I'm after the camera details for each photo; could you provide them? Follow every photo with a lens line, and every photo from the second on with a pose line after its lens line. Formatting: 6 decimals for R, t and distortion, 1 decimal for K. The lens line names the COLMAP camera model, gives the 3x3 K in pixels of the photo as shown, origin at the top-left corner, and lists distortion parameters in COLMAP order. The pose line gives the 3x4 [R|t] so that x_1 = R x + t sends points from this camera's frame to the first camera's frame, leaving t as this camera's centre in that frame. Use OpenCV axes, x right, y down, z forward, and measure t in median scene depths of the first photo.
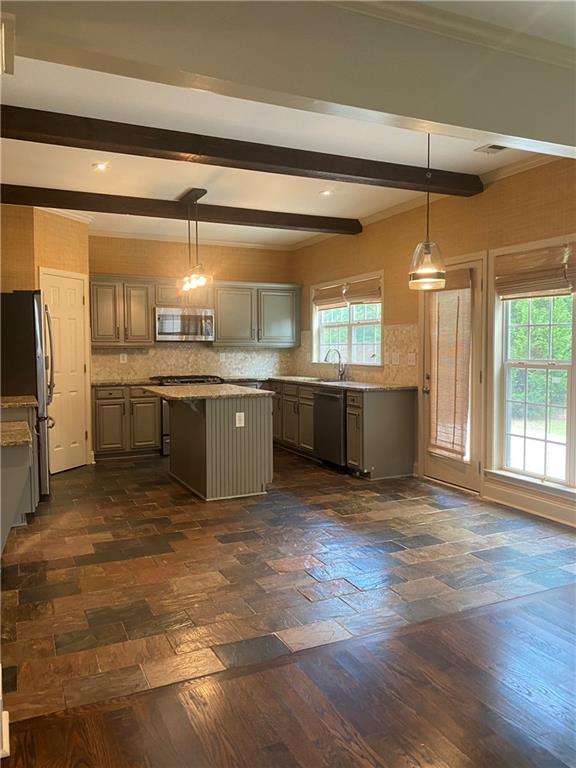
lens RADIAL K [[587.7, 0, 287.3], [0, 587.7, 382.1], [0, 0, 1]] dist [0.105320, -0.014074]
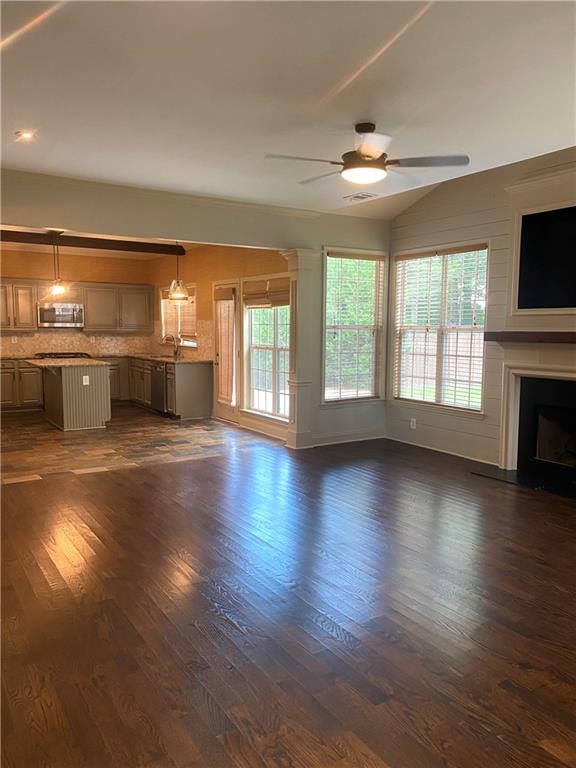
lens RADIAL K [[587.7, 0, 286.2], [0, 587.7, 387.1], [0, 0, 1]] dist [0.105320, -0.014074]
pose [[0.993147, -0.003800, 0.116814, 0.243465], [-0.001398, 0.999014, 0.044385, 0.009259], [-0.116867, -0.044244, 0.992162, -0.596337]]
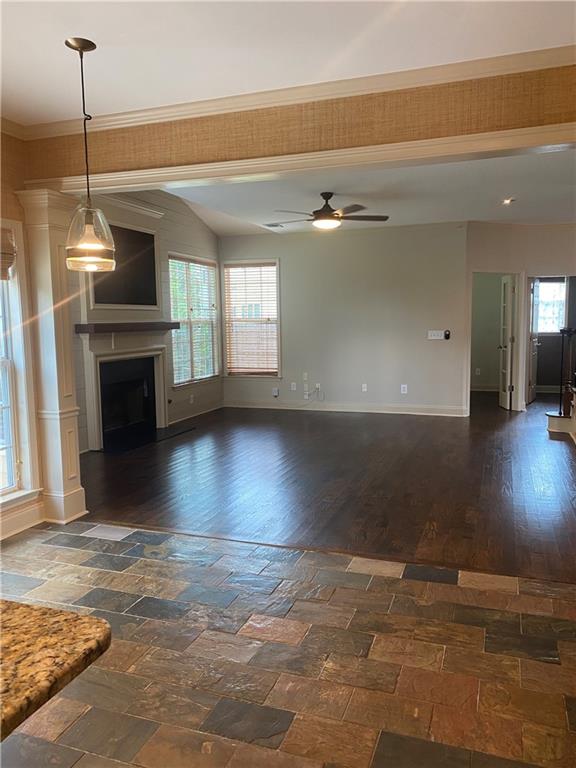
lens RADIAL K [[587.7, 0, 286.1], [0, 587.7, 380.9], [0, 0, 1]] dist [0.105320, -0.014074]
pose [[-0.703385, -0.059996, 0.708272, -0.249271], [0.048364, 0.990083, 0.131898, -0.055539], [-0.709162, 0.127030, -0.693508, 0.698110]]
